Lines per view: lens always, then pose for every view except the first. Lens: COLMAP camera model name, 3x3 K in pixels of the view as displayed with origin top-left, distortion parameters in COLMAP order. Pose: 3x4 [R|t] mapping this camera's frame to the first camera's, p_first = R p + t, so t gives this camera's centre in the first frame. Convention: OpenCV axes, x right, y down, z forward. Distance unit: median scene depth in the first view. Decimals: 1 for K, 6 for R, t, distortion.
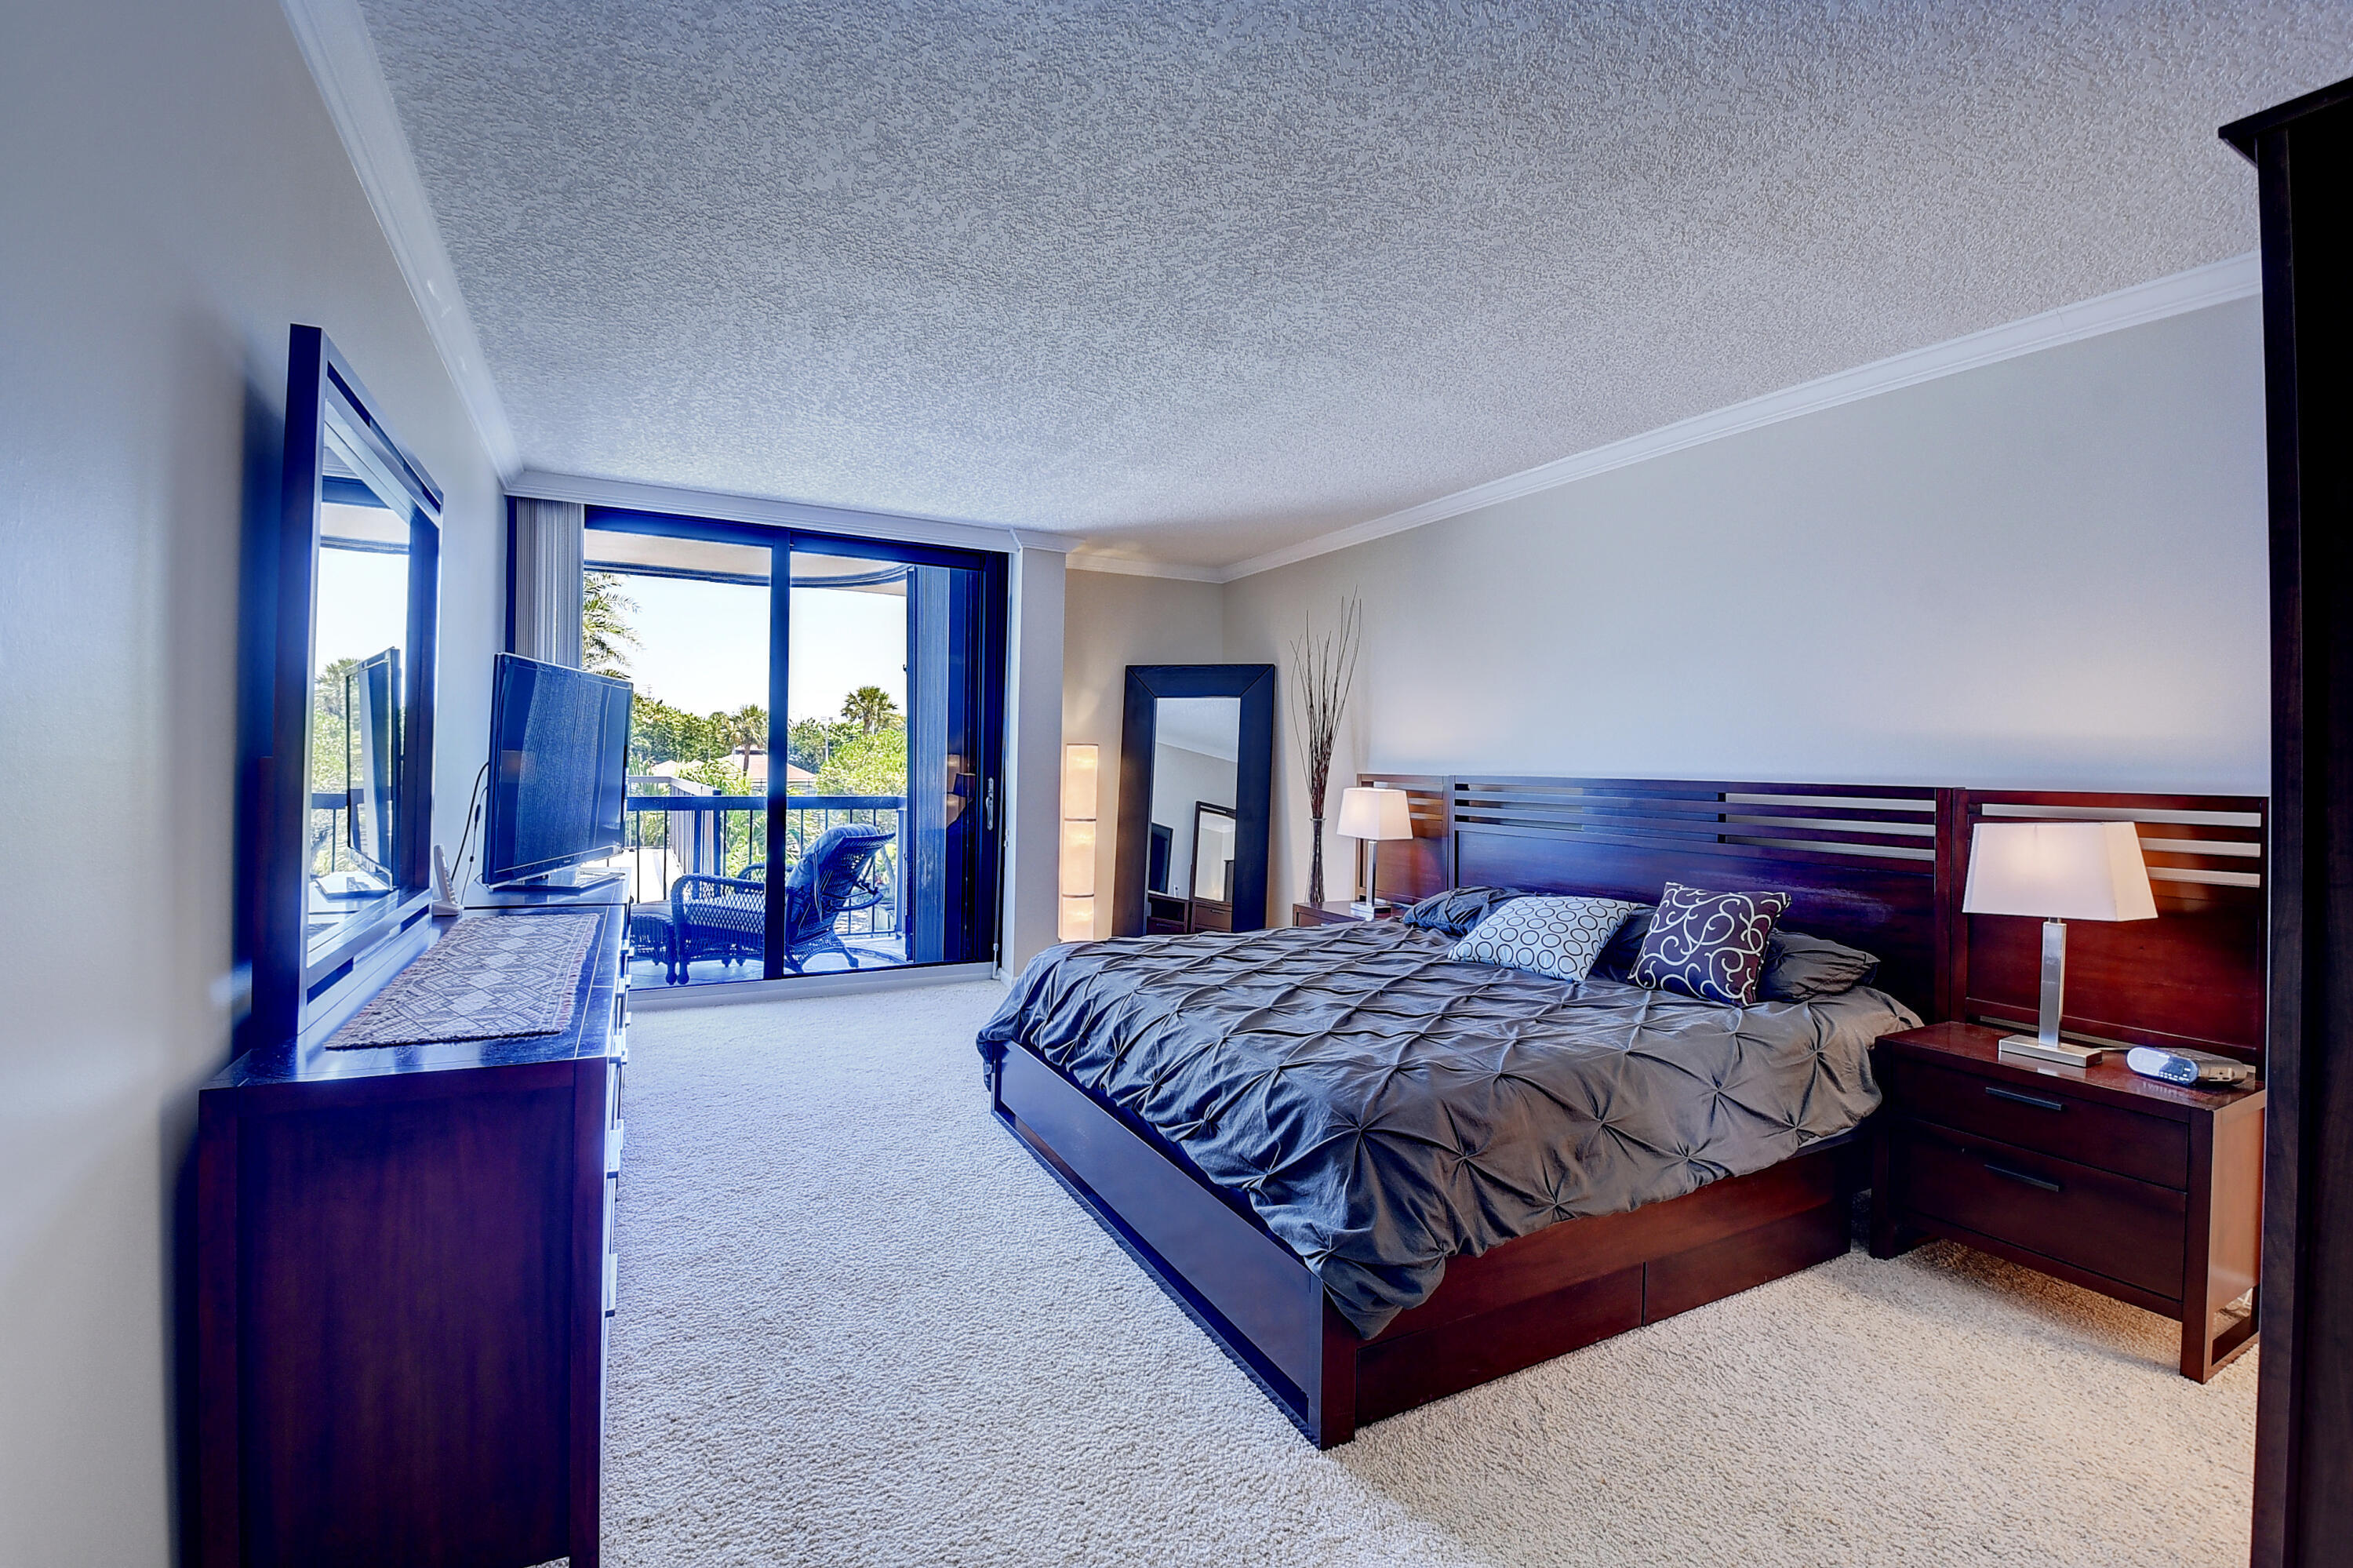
lens RADIAL K [[1027.8, 0, 1168.2], [0, 1027.8, 754.9], [0, 0, 1]] dist [0.014088, -0.025450]
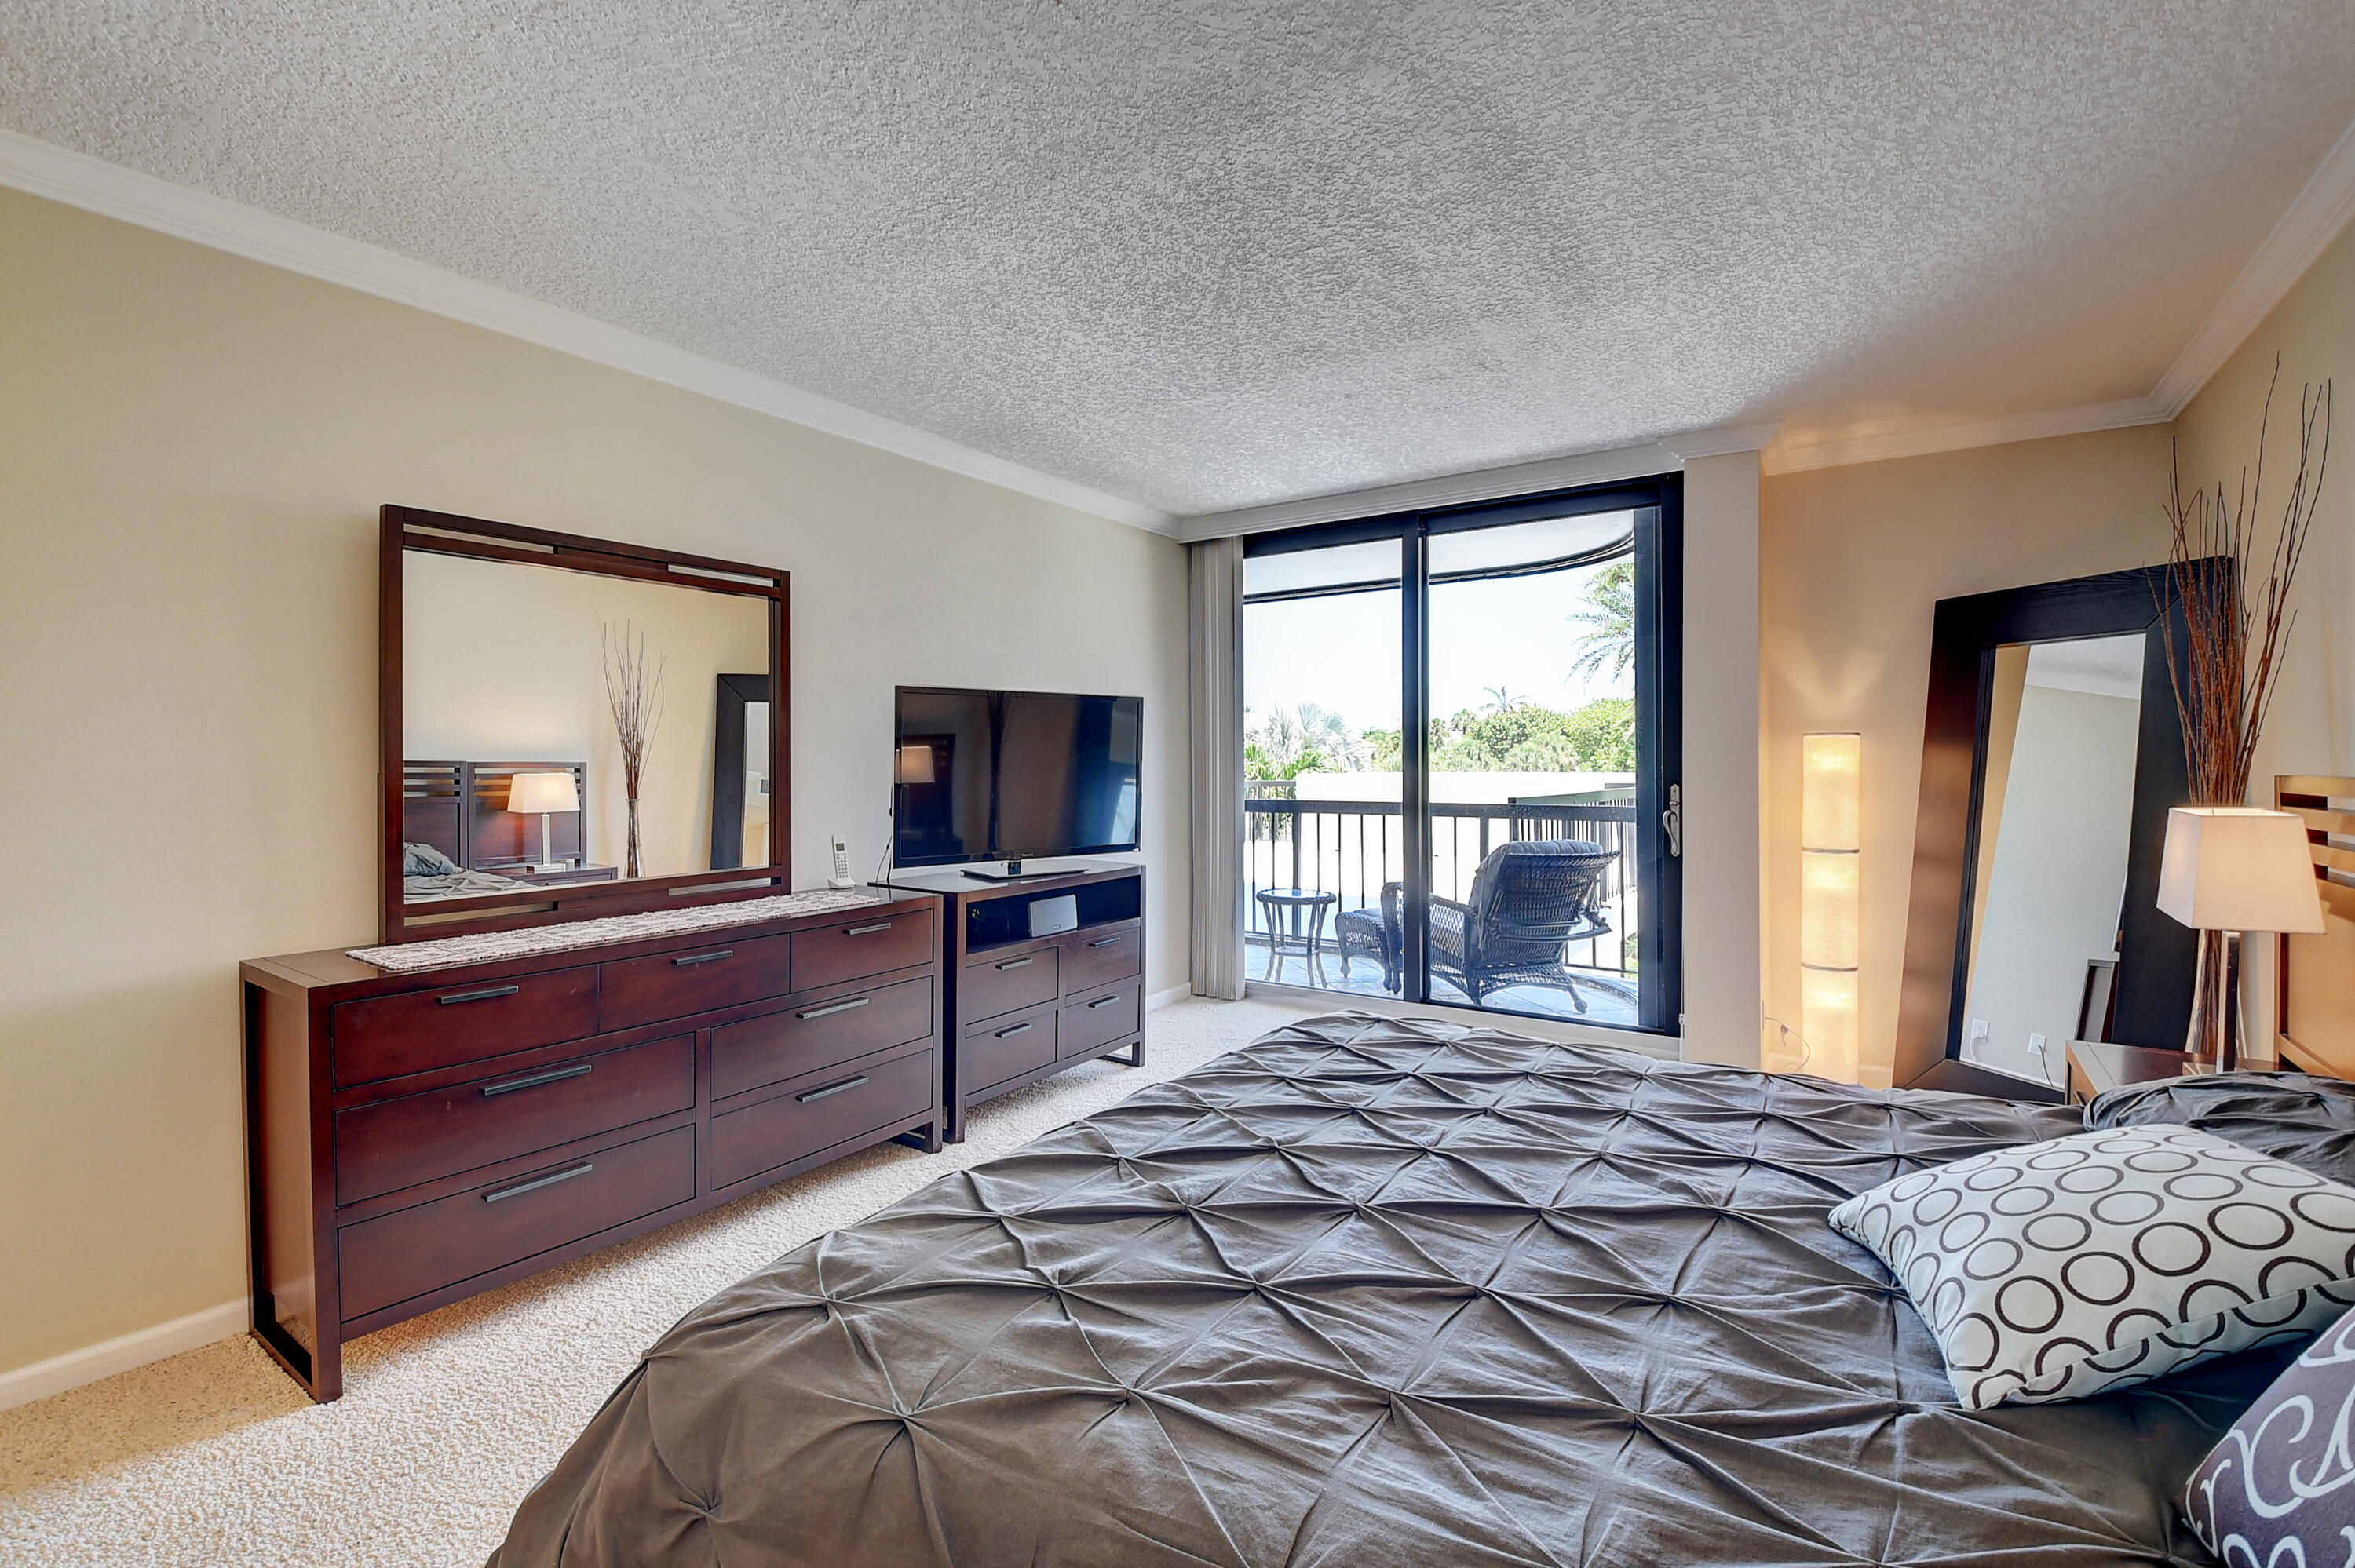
lens RADIAL K [[1028.4, 0, 1169.2], [0, 1028.4, 754.9], [0, 0, 1]] dist [0.014088, -0.025450]
pose [[0.465657, -0.021773, -0.884697, 0.335310], [0.013353, 0.999756, -0.017576, 0.010152], [0.884864, -0.003629, 0.465834, 0.370498]]
